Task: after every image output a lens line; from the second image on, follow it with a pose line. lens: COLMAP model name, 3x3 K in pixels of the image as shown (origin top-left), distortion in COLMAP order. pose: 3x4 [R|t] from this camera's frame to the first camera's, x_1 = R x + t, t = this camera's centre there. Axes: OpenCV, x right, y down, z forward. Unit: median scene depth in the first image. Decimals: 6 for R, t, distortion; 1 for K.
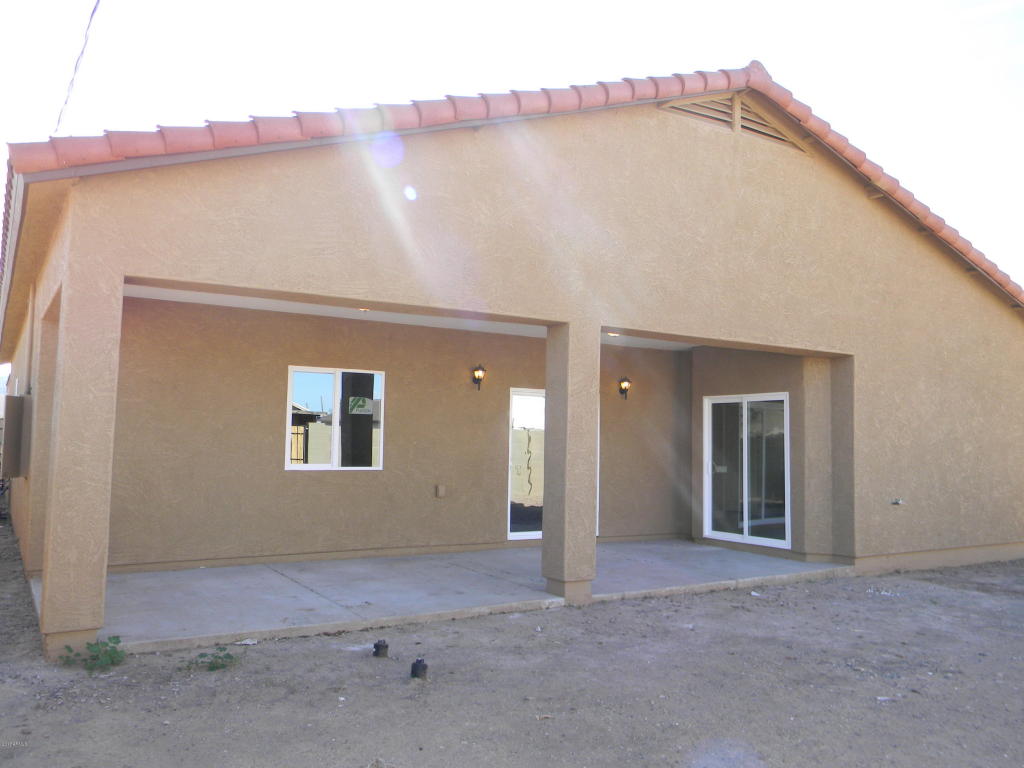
lens RADIAL K [[838.2, 0, 509.7], [0, 838.2, 386.4], [0, 0, 1]] dist [0.027355, -0.035109]
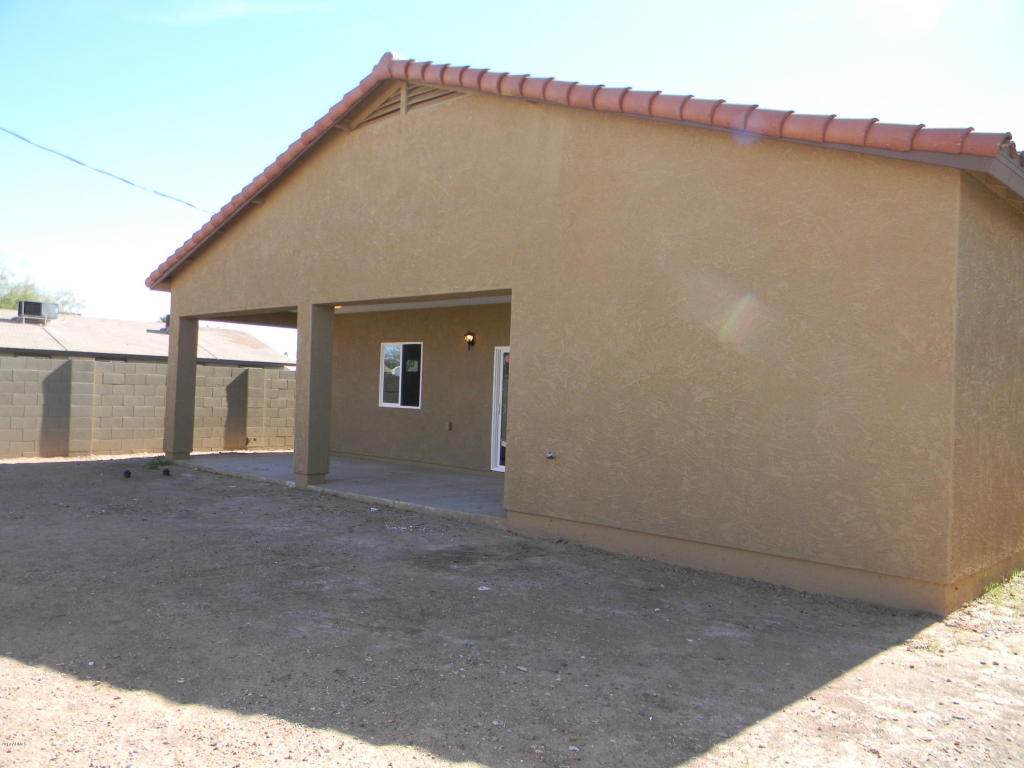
lens RADIAL K [[838.2, 0, 508.8], [0, 838.2, 381.4], [0, 0, 1]] dist [0.027355, -0.035109]
pose [[0.241237, -0.022369, -0.970208, 1.331006], [0.030683, 0.999410, -0.015413, 0.079665], [0.969981, -0.026051, 0.241781, 0.803721]]
